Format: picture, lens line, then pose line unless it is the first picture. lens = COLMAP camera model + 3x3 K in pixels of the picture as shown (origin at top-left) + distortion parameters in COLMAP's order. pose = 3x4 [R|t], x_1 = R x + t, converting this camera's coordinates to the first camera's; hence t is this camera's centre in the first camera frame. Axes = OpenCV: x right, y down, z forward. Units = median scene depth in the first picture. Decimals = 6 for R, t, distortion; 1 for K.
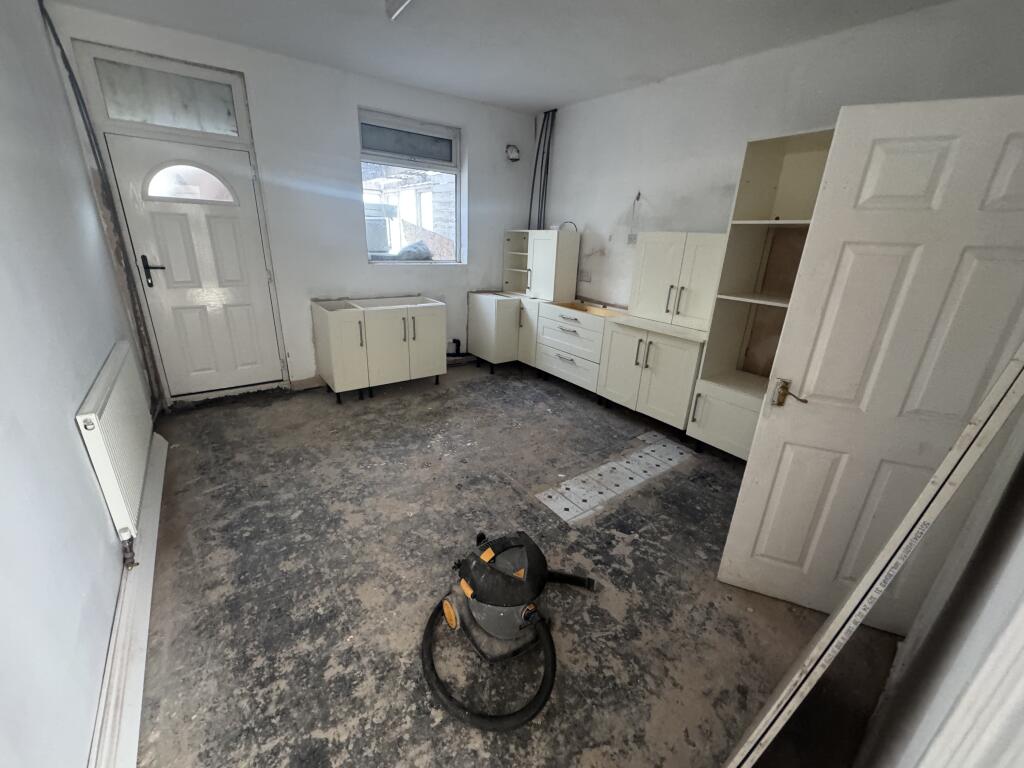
lens RADIAL K [[411.1, 0, 511.7], [0, 411.1, 385.2], [0, 0, 1]] dist [-0.001143, 0.000306]
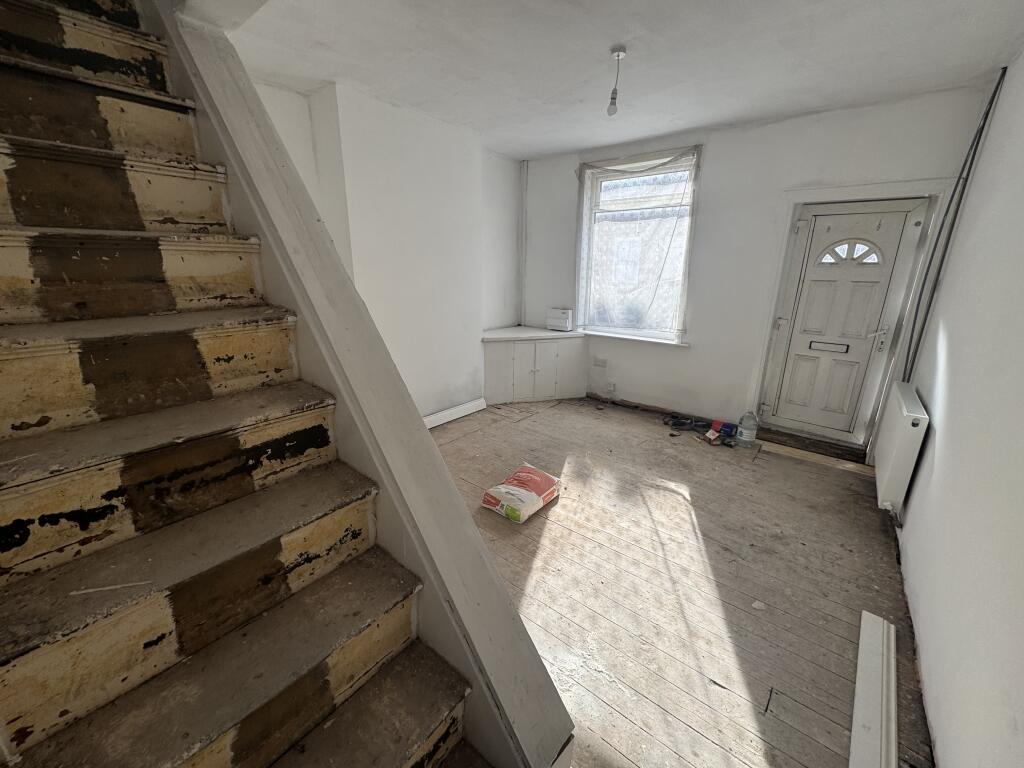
lens RADIAL K [[411.1, 0, 511.3], [0, 411.1, 383.2], [0, 0, 1]] dist [-0.001143, 0.000306]
pose [[-0.251653, -0.310684, 0.916595, -0.690190], [0.317262, 0.868260, 0.381405, -0.363554], [-0.914339, 0.386783, -0.119932, 0.911335]]
